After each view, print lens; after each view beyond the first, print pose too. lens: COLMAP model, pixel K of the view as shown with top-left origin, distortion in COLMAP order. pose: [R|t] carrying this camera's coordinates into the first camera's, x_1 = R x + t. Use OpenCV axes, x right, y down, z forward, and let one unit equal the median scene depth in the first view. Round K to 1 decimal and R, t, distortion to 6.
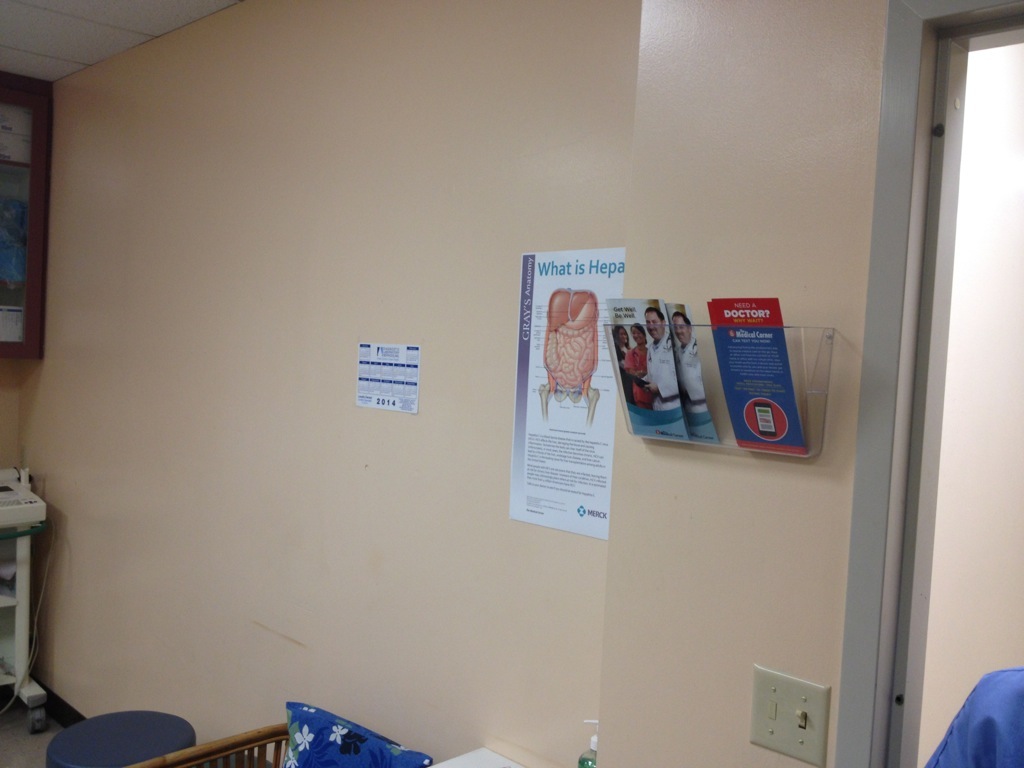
lens RADIAL K [[946.8, 0, 513.1], [0, 946.8, 387.3], [0, 0, 1]] dist [-0.000240, 0.000000]
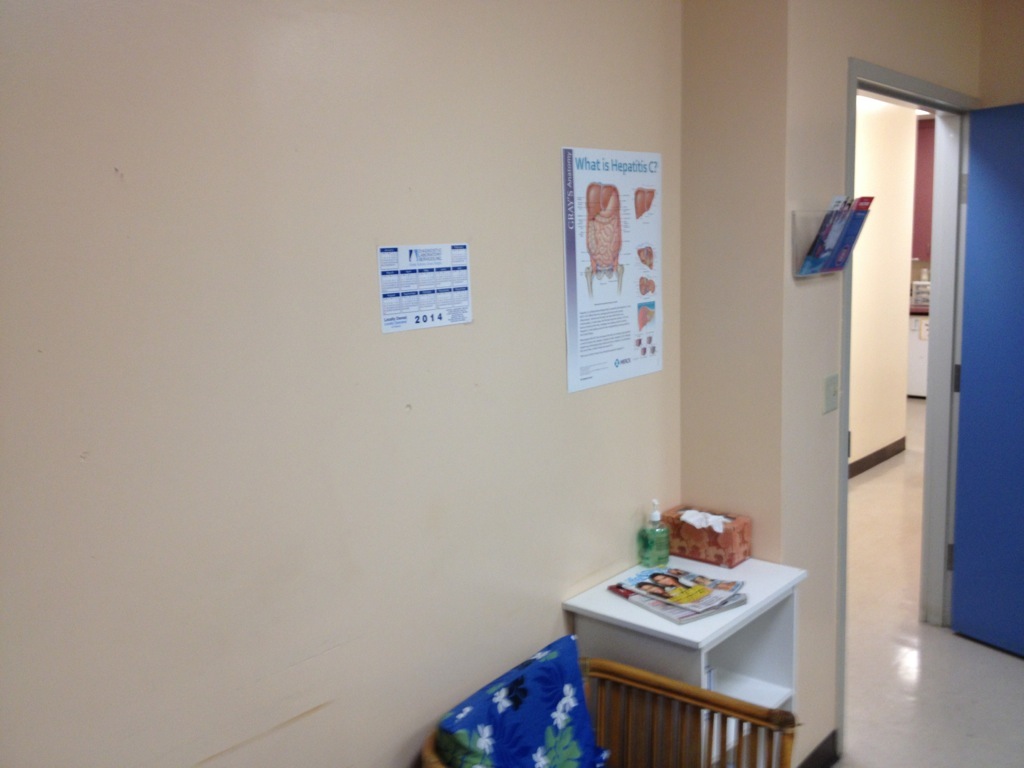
lens RADIAL K [[946.8, 0, 516.0], [0, 946.8, 386.9], [0, 0, 1]] dist [-0.000240, 0.000000]
pose [[-0.079940, -0.216321, 0.973044, -1.086318], [0.053031, 0.973863, 0.220859, -0.117294], [-0.995388, 0.069257, -0.066379, 1.149807]]
